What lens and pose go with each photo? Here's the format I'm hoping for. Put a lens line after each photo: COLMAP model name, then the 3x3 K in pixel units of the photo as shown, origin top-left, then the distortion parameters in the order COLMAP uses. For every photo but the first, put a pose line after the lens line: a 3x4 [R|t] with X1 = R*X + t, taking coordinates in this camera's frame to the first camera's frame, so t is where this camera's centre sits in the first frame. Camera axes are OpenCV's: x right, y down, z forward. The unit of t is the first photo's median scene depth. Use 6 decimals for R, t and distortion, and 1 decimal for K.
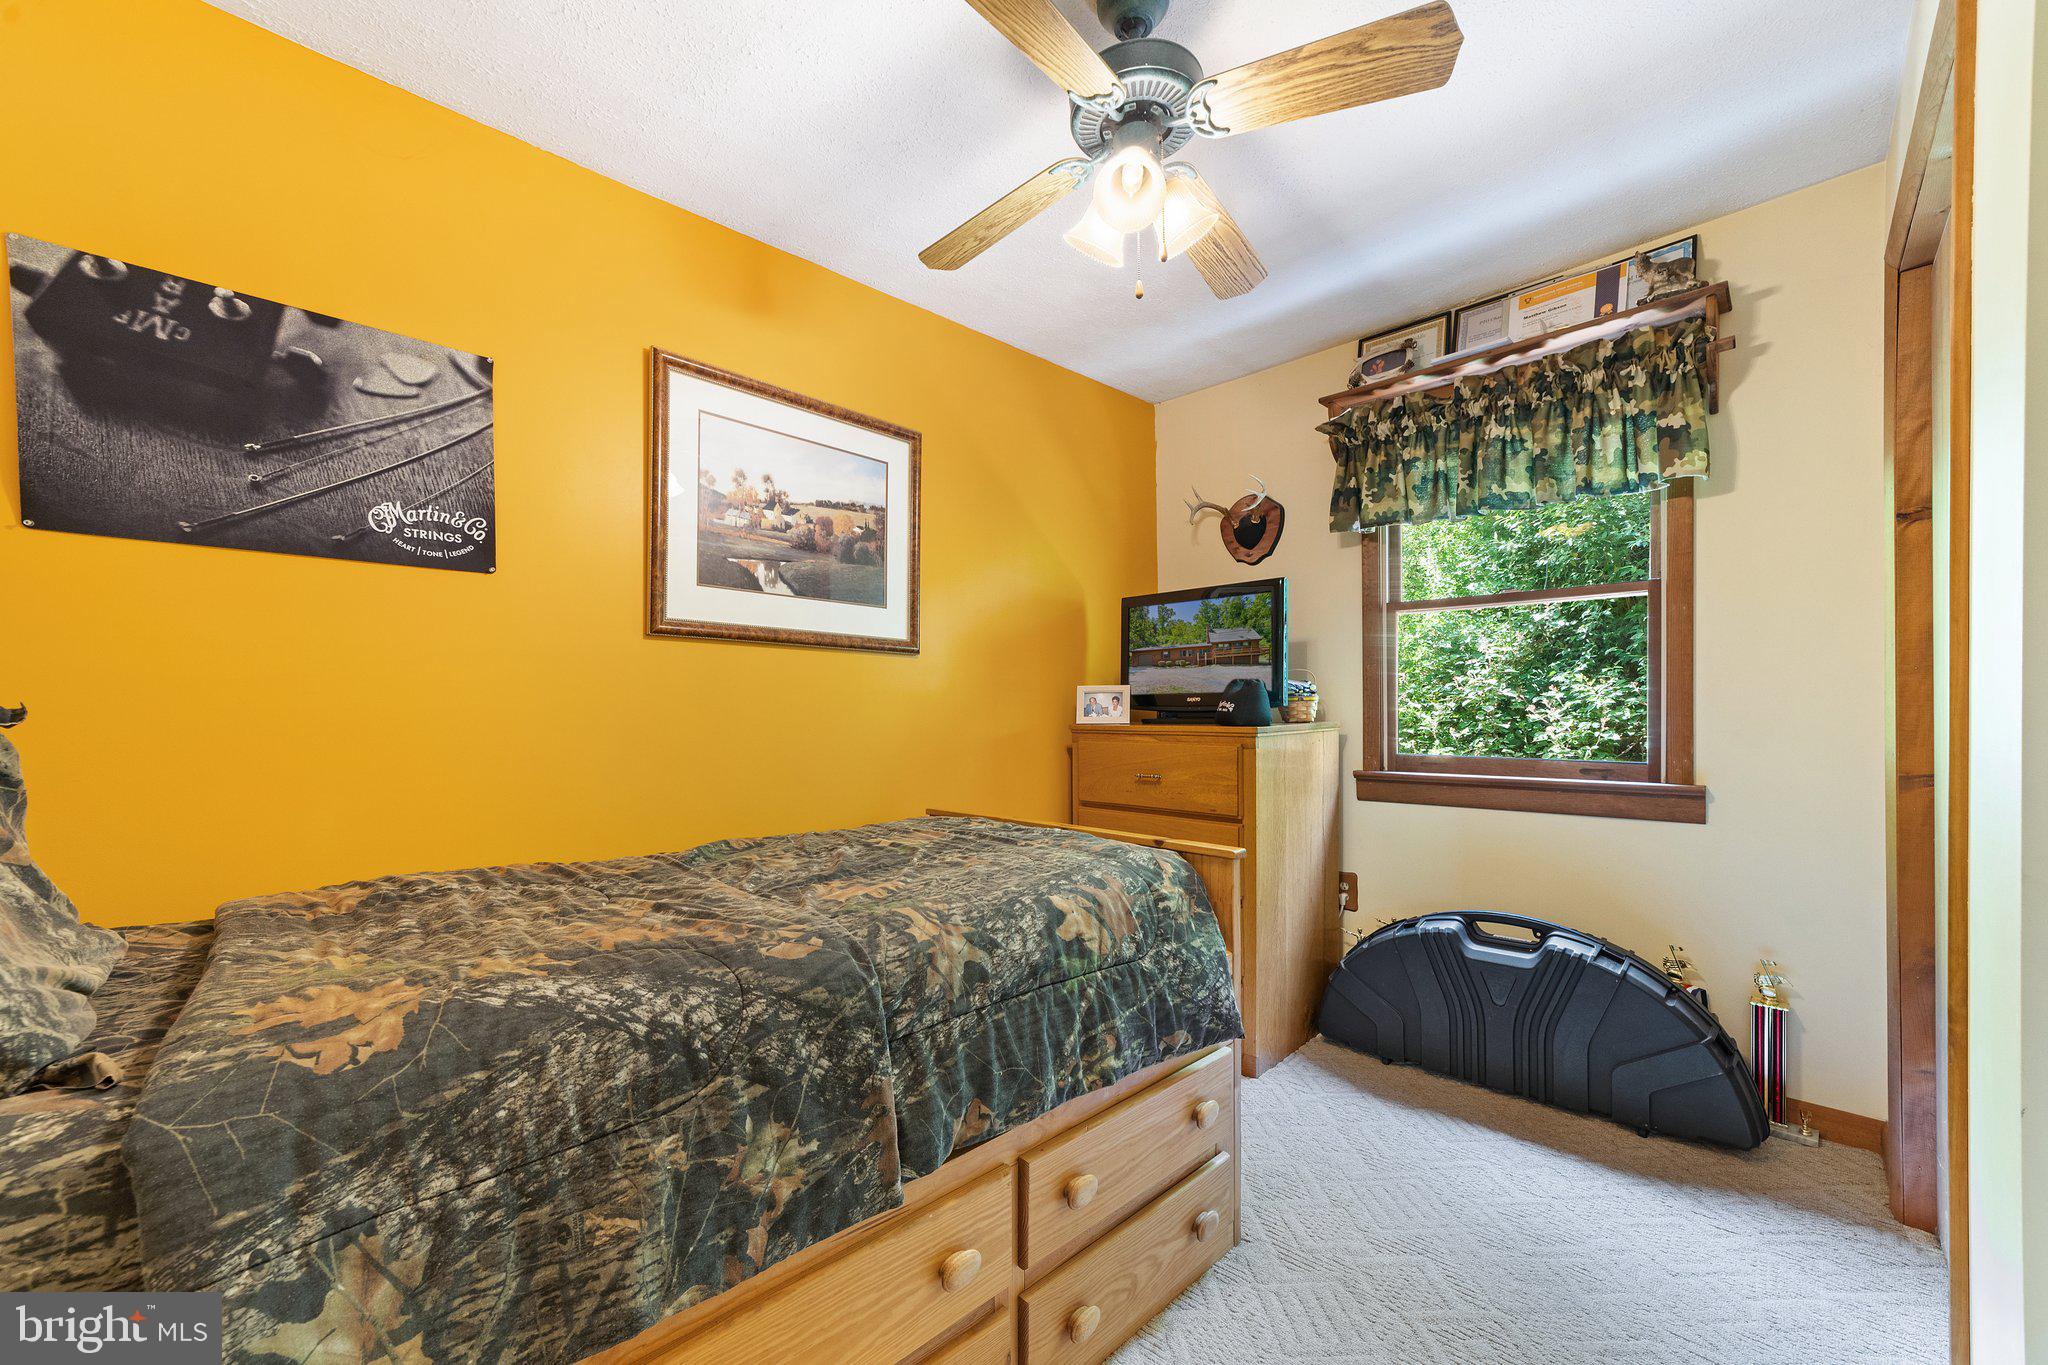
lens RADIAL K [[772.3, 0, 1022.8], [0, 772.3, 759.8], [0, 0, 1]] dist [-0.009126, 0.003294]
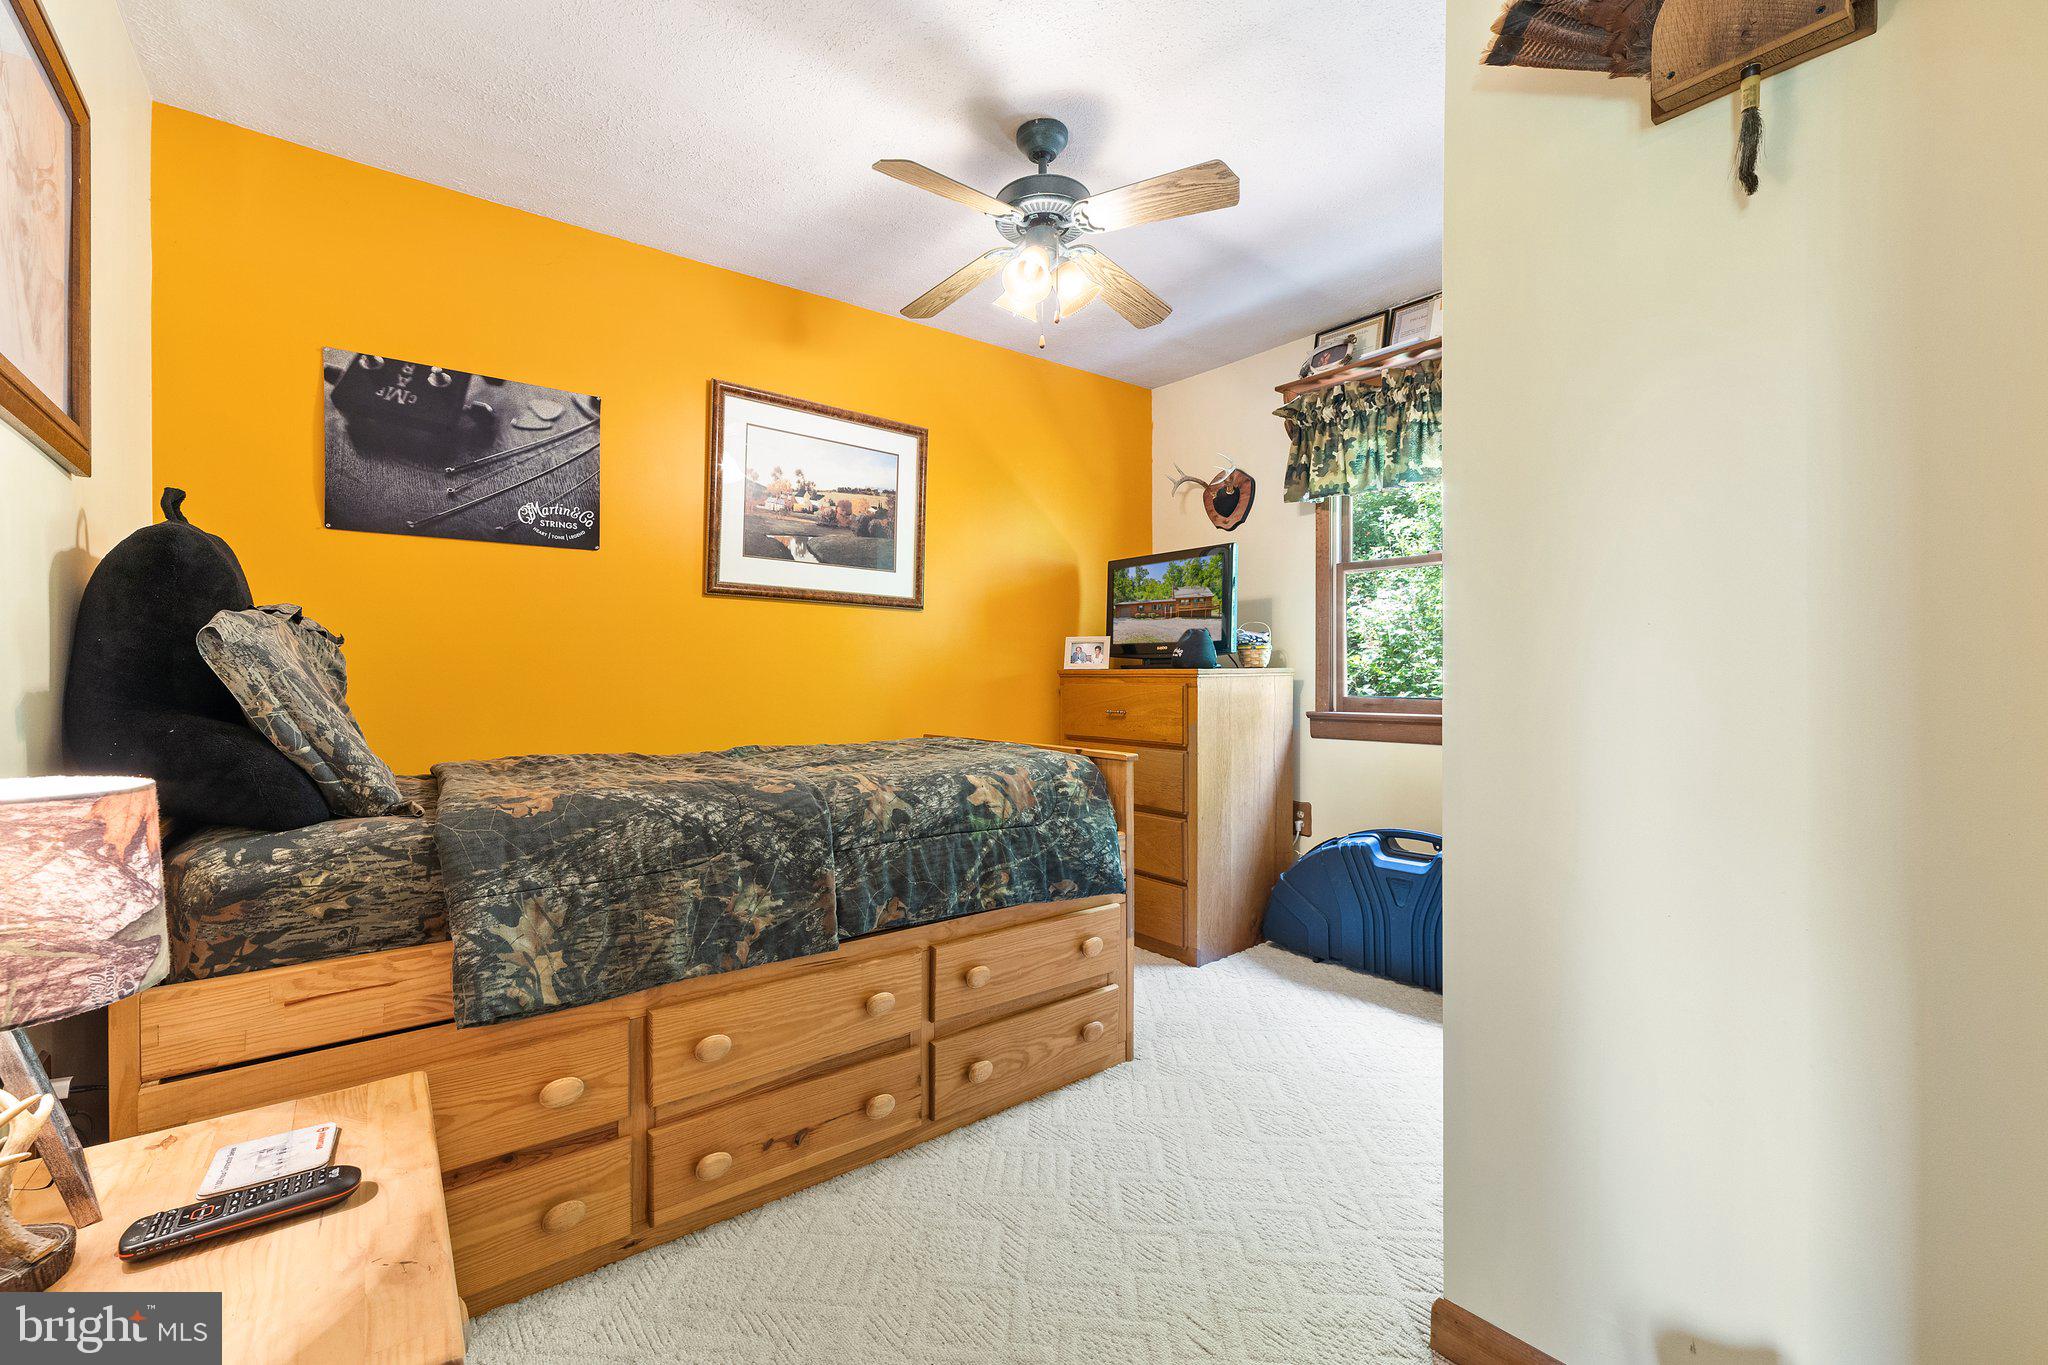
lens RADIAL K [[789.9, 0, 1021.4], [0, 789.9, 706.5], [0, 0, 1]] dist [-0.011934, 0.000247]
pose [[0.995409, 0.007572, -0.095410, 0.226834], [-0.009750, 0.999702, -0.022374, 0.068870], [0.095212, 0.023202, 0.995187, -0.358745]]
